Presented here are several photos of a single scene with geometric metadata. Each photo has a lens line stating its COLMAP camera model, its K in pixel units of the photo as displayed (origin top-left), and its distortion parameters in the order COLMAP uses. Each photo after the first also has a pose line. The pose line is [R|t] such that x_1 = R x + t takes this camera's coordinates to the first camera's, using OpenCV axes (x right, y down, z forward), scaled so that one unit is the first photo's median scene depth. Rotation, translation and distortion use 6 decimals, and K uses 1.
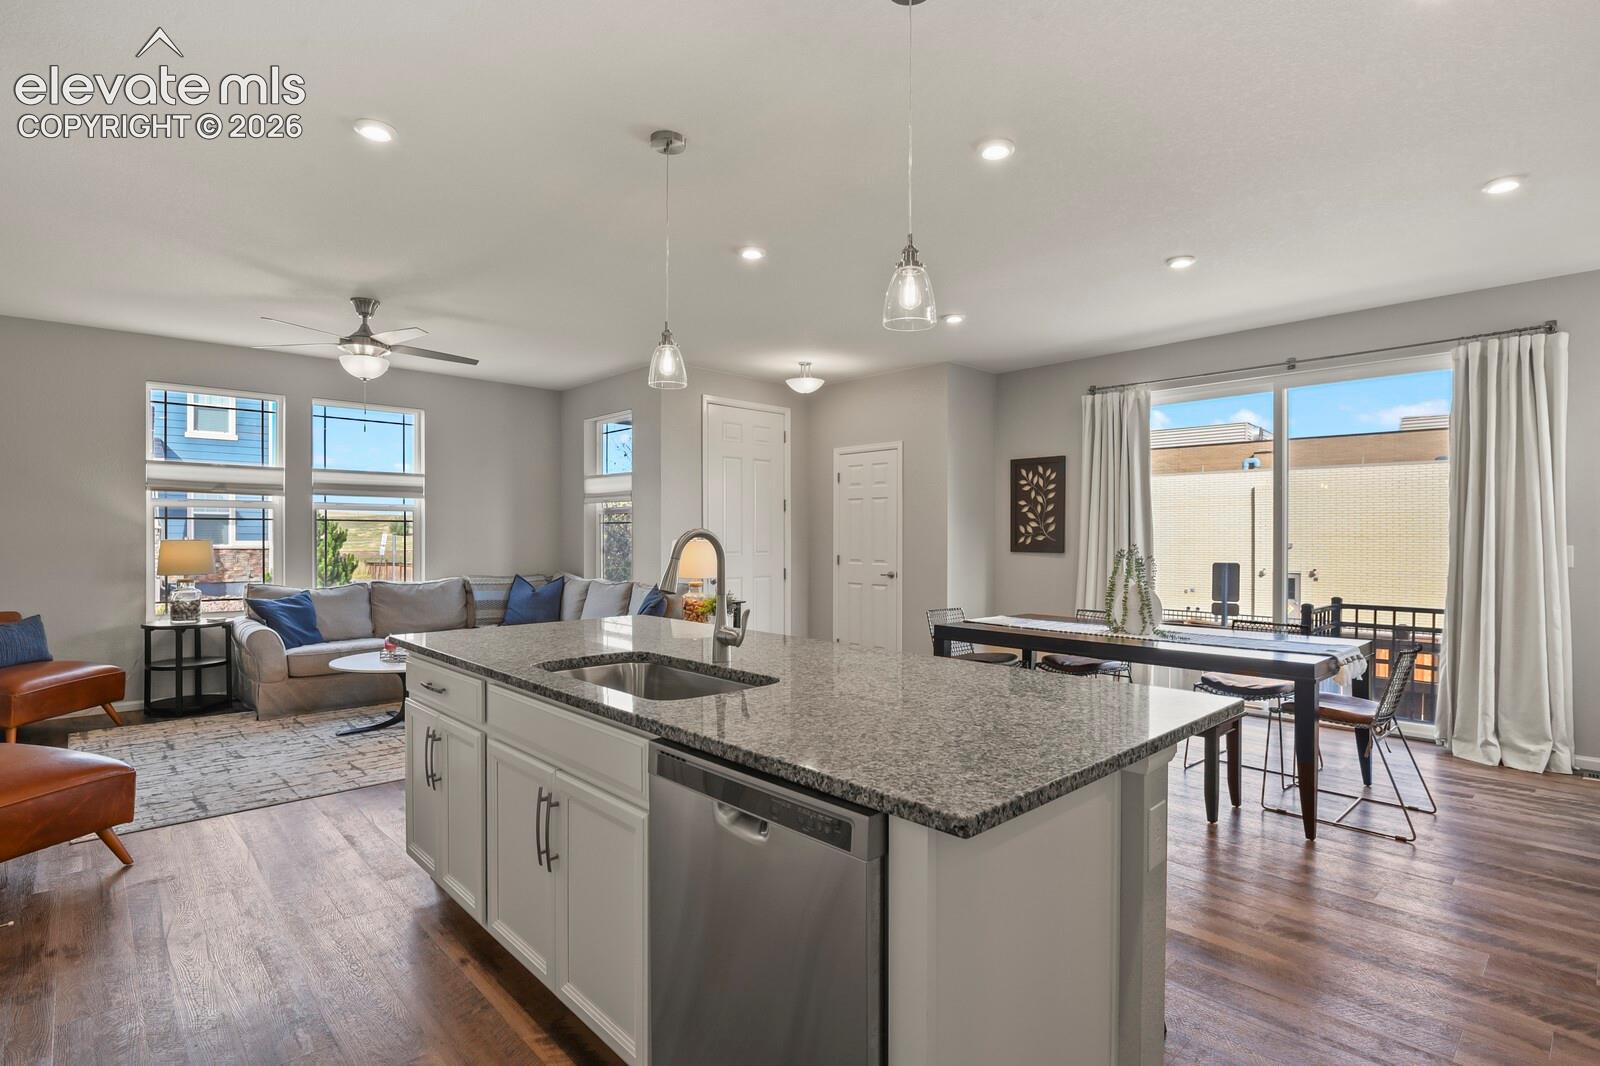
lens RADIAL K [[774.2, 0, 800.5], [0, 774.2, 540.4], [0, 0, 1]] dist [-0.011430, -0.004861]
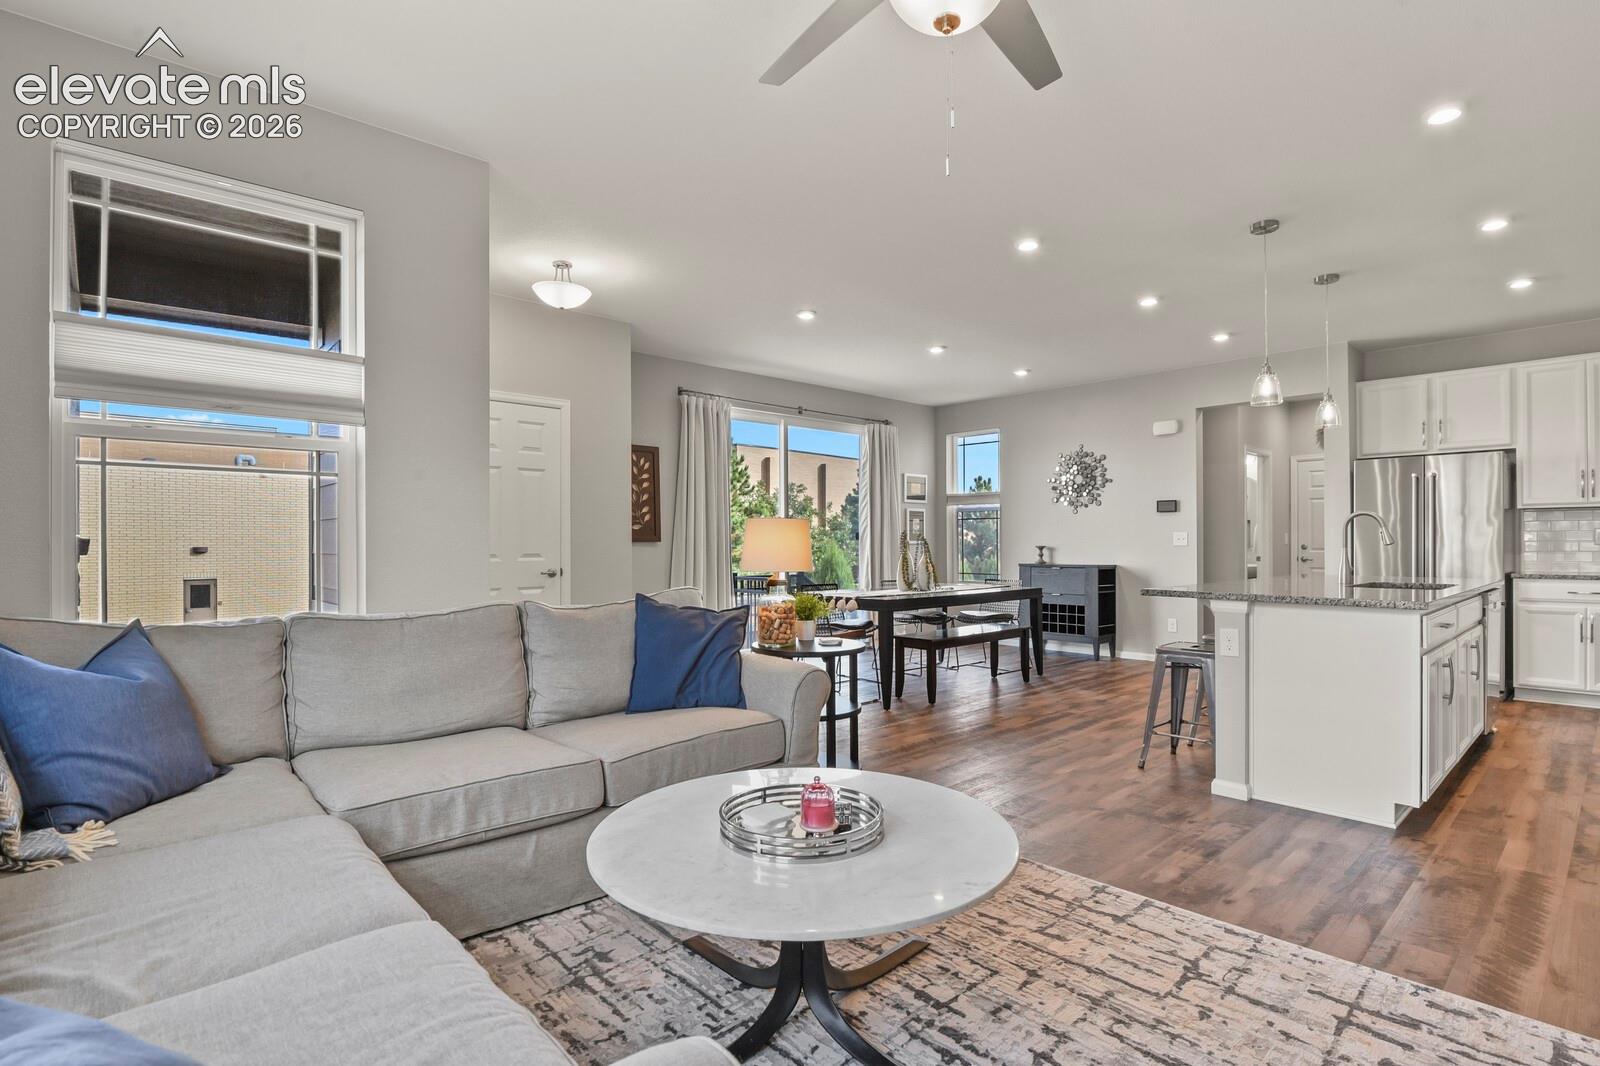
lens RADIAL K [[774.2, 0, 802.3], [0, 774.2, 538.5], [0, 0, 1]] dist [-0.011430, -0.004861]
pose [[0.015901, 0.003718, 0.999867, -0.708817], [0.008227, 0.999959, -0.003849, 0.017685], [-0.999840, 0.008288, 0.015869, 0.824525]]
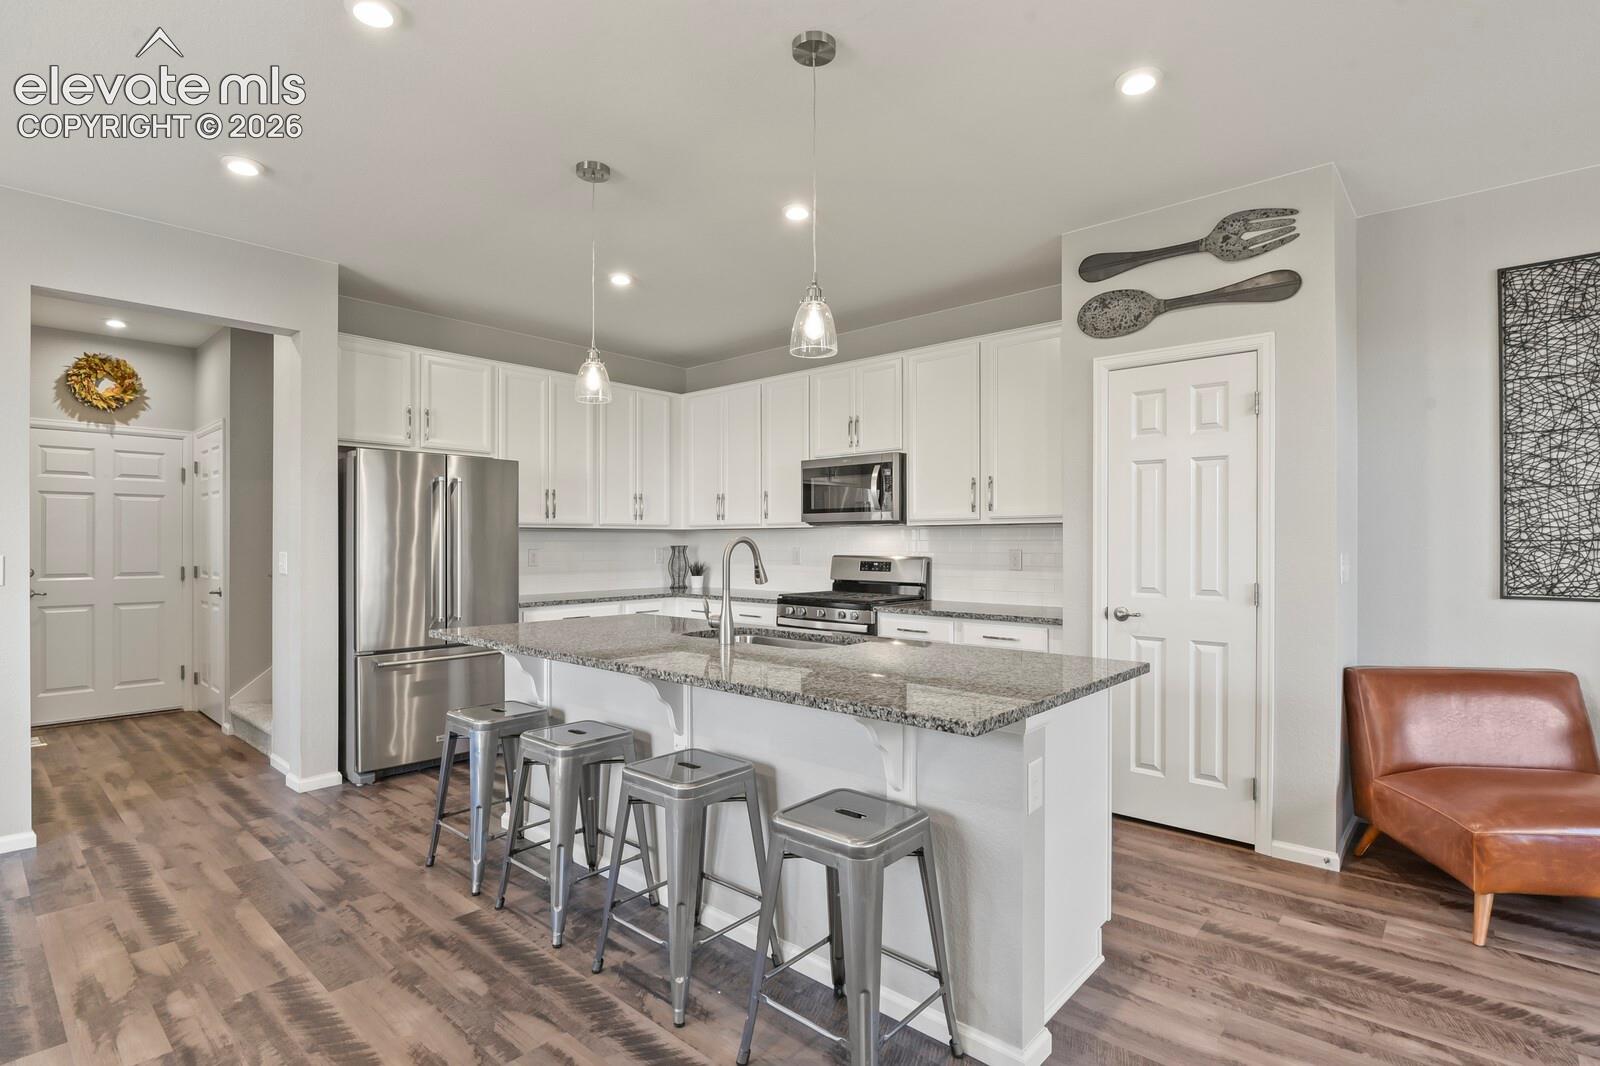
lens RADIAL K [[774.2, 0, 800.2], [0, 774.2, 544.0], [0, 0, 1]] dist [-0.011430, -0.004861]
pose [[-0.996306, -0.000564, -0.085873, -0.037837], [-0.001188, 0.999973, 0.007221, -0.003118], [0.085867, 0.007297, -0.996280, 0.817992]]
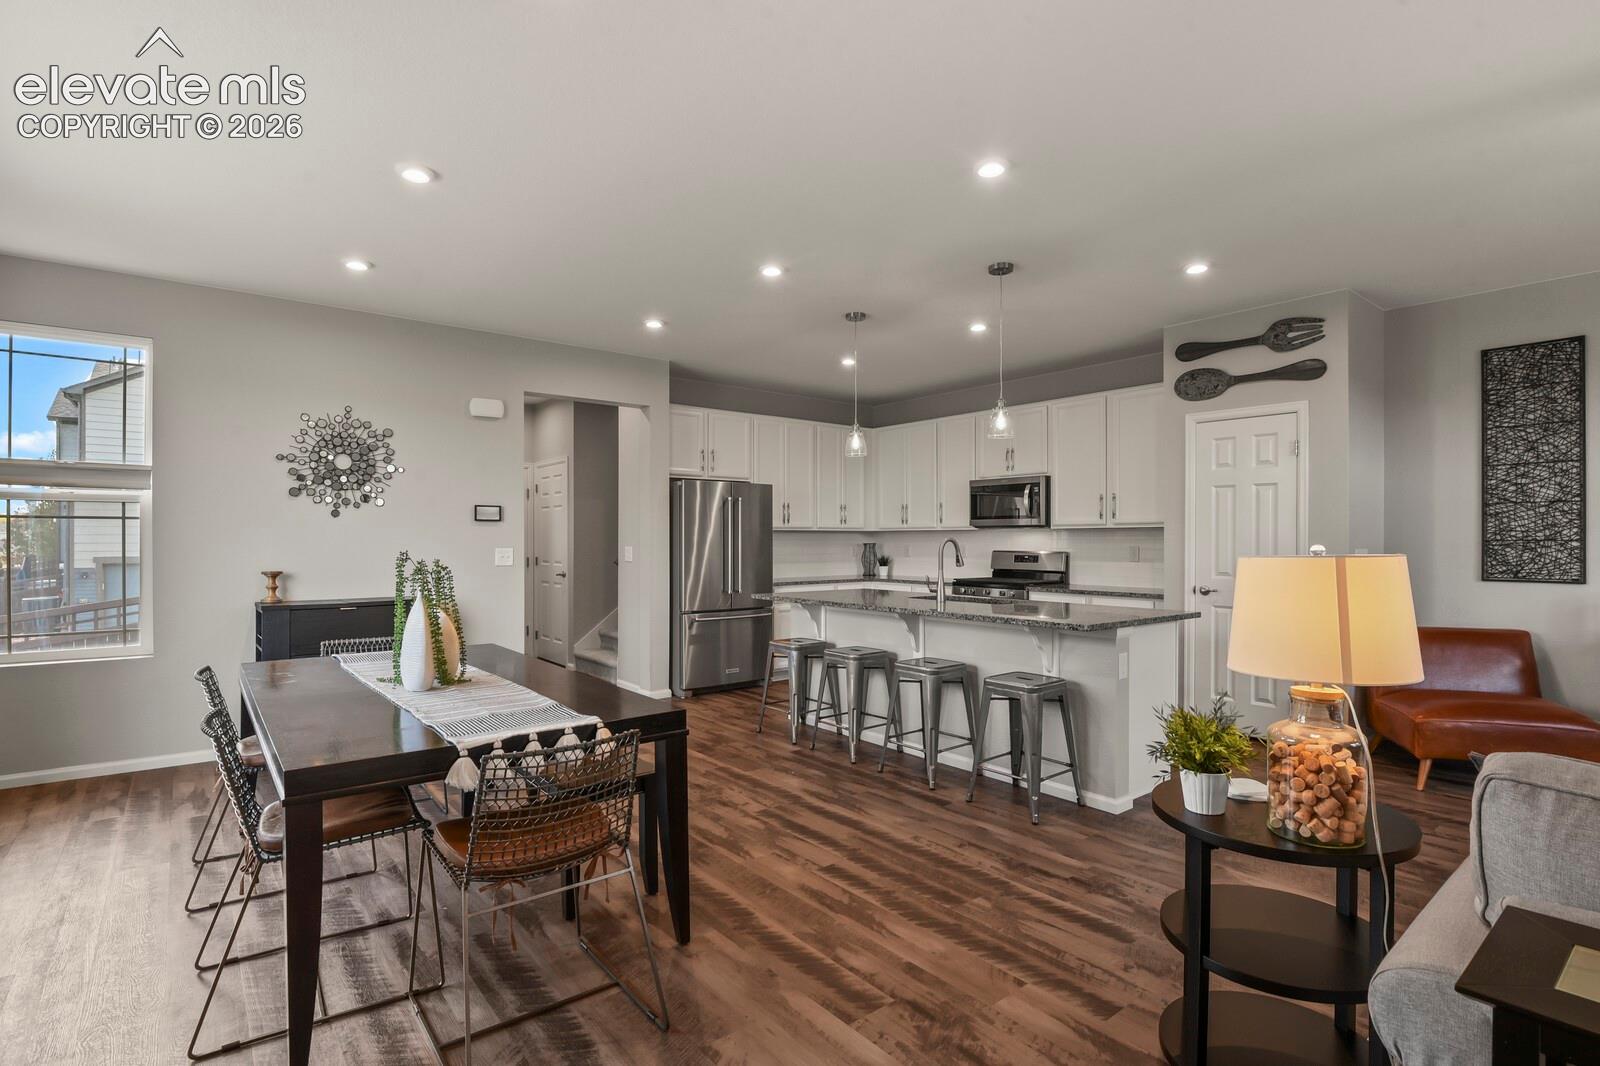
lens RADIAL K [[774.2, 0, 799.3], [0, 774.2, 542.7], [0, 0, 1]] dist [-0.011430, -0.004861]
pose [[-0.996375, -0.001552, 0.085054, 0.040072], [-0.000776, 0.999958, 0.009156, -0.006141], [-0.085065, 0.009057, -0.996334, 1.130770]]
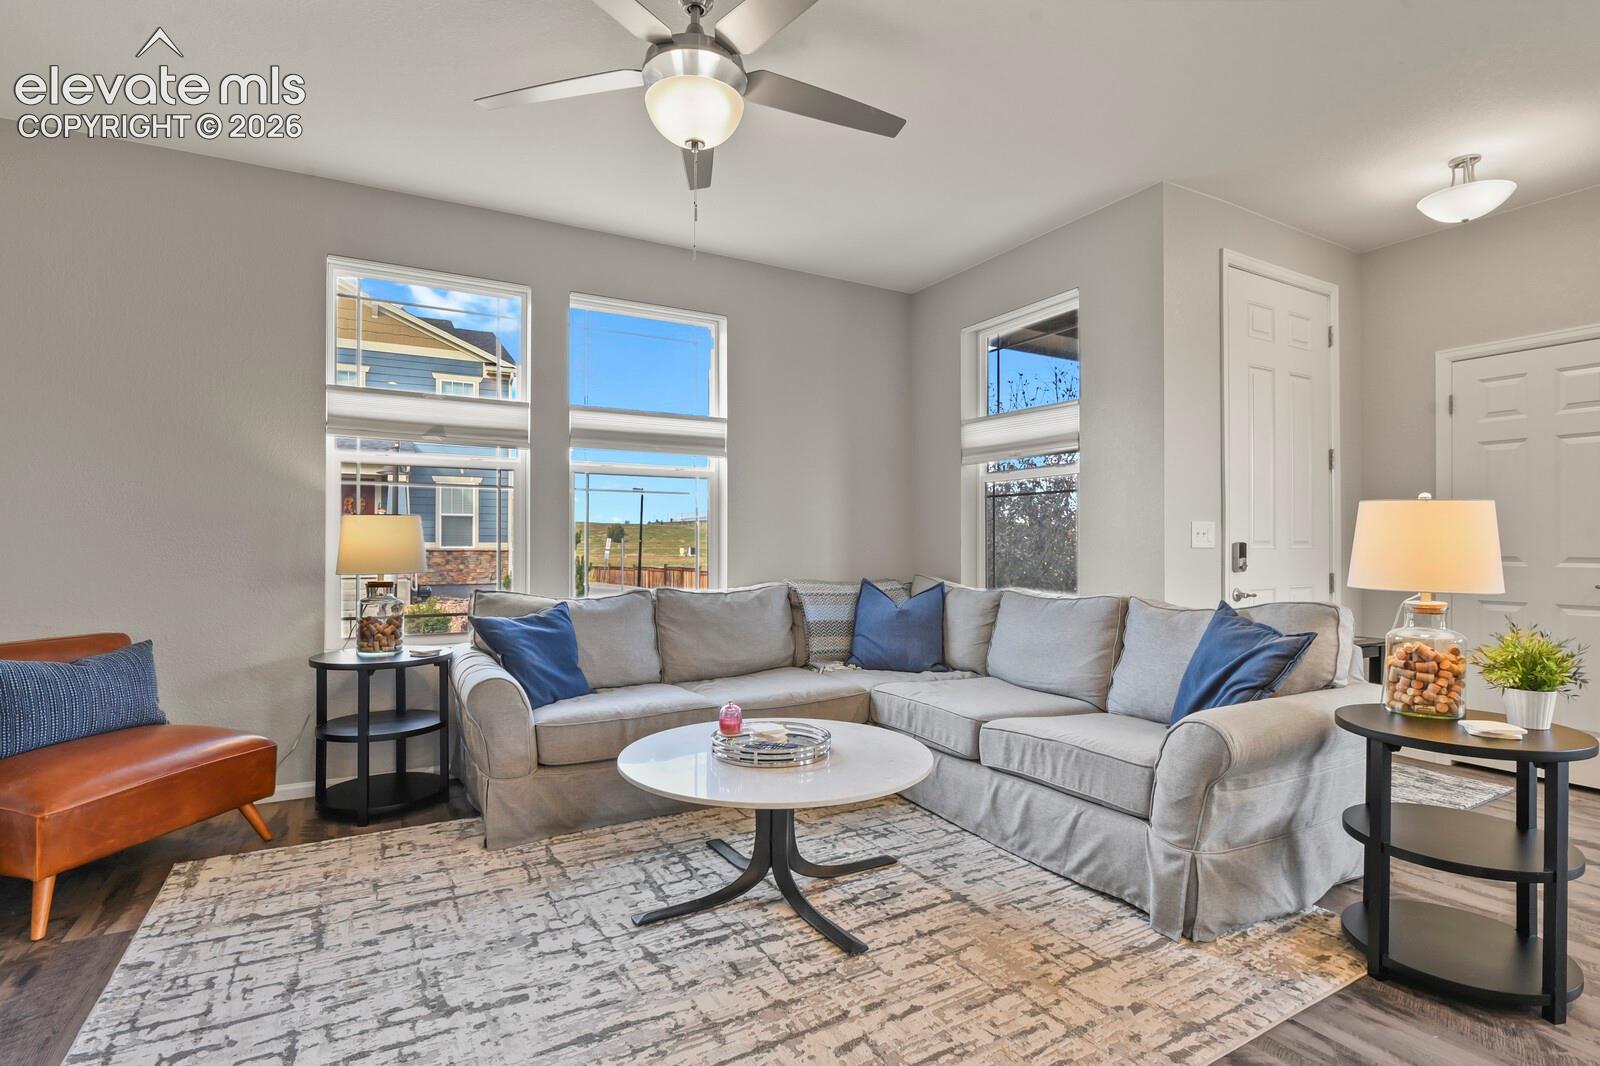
lens RADIAL K [[774.2, 0, 804.4], [0, 774.2, 537.4], [0, 0, 1]] dist [-0.011430, -0.004861]
pose [[0.971613, -0.003547, -0.236551, -0.306244], [0.000901, 0.999936, -0.011297, 0.020452], [0.236576, 0.010763, 0.971553, 0.445572]]
